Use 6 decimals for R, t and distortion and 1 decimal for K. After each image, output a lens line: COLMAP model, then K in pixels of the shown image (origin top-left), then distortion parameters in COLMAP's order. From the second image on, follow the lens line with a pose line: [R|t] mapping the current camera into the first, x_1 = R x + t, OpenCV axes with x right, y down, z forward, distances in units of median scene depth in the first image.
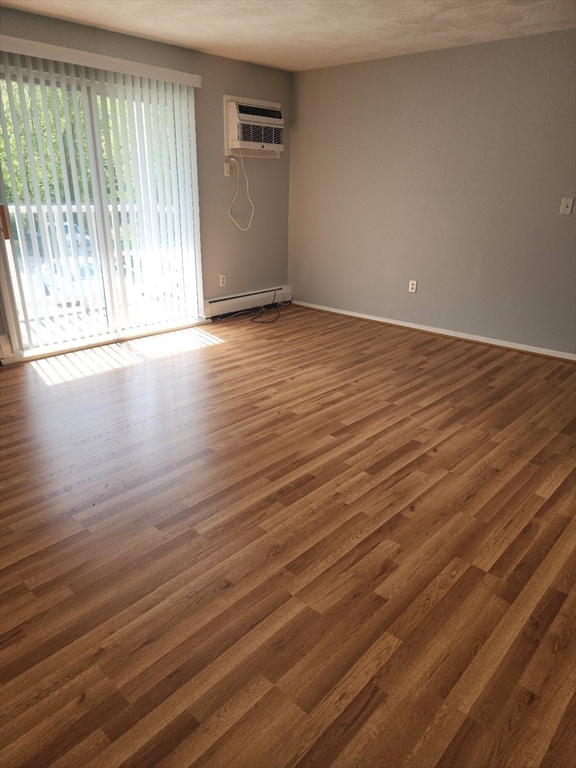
lens RADIAL K [[516.0, 0, 286.7], [0, 516.0, 388.2], [0, 0, 1]] dist [0.043869, -0.025000]
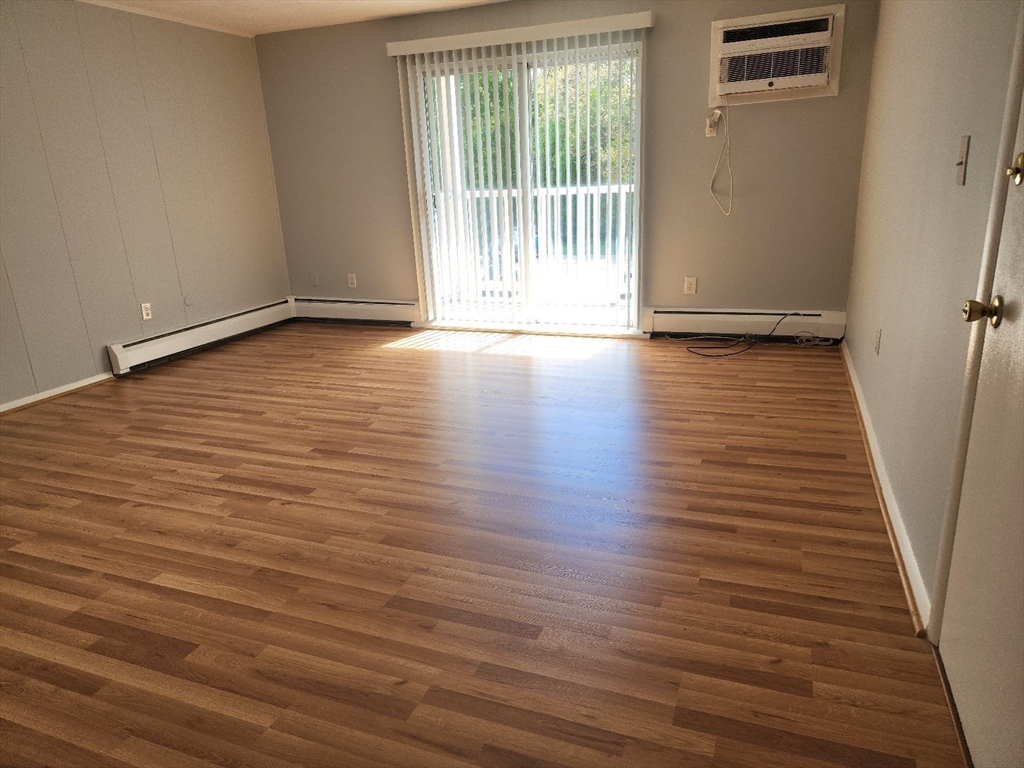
lens RADIAL K [[688.1, 0, 505.7], [0, 688.1, 376.7], [0, 0, 1]] dist [0.043869, -0.025000]
pose [[0.357634, 0.232516, -0.904452, 1.249997], [-0.293629, 0.947385, 0.127448, -0.267749], [0.886499, 0.219994, 0.407091, 0.841765]]
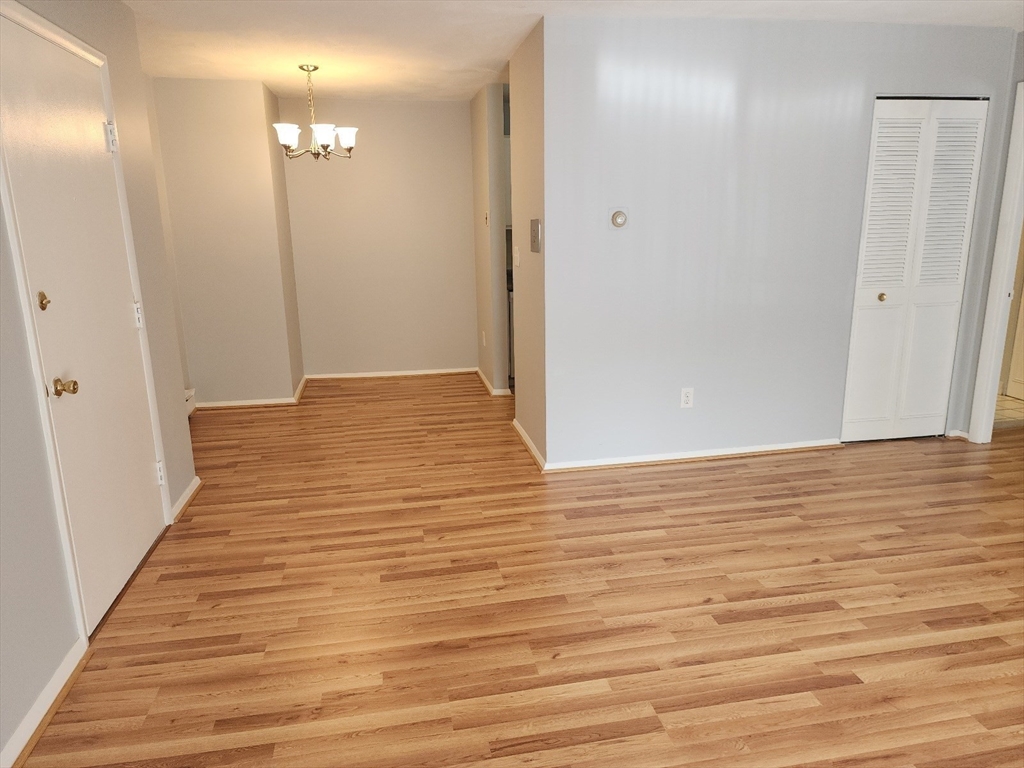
lens RADIAL K [[688.1, 0, 511.5], [0, 688.1, 382.4], [0, 0, 1]] dist [0.043869, -0.025000]
pose [[-0.800828, -0.147938, 0.580335, 0.001036], [0.219093, 0.829472, 0.513784, -0.661100], [-0.557380, 0.538600, -0.631853, 1.585962]]
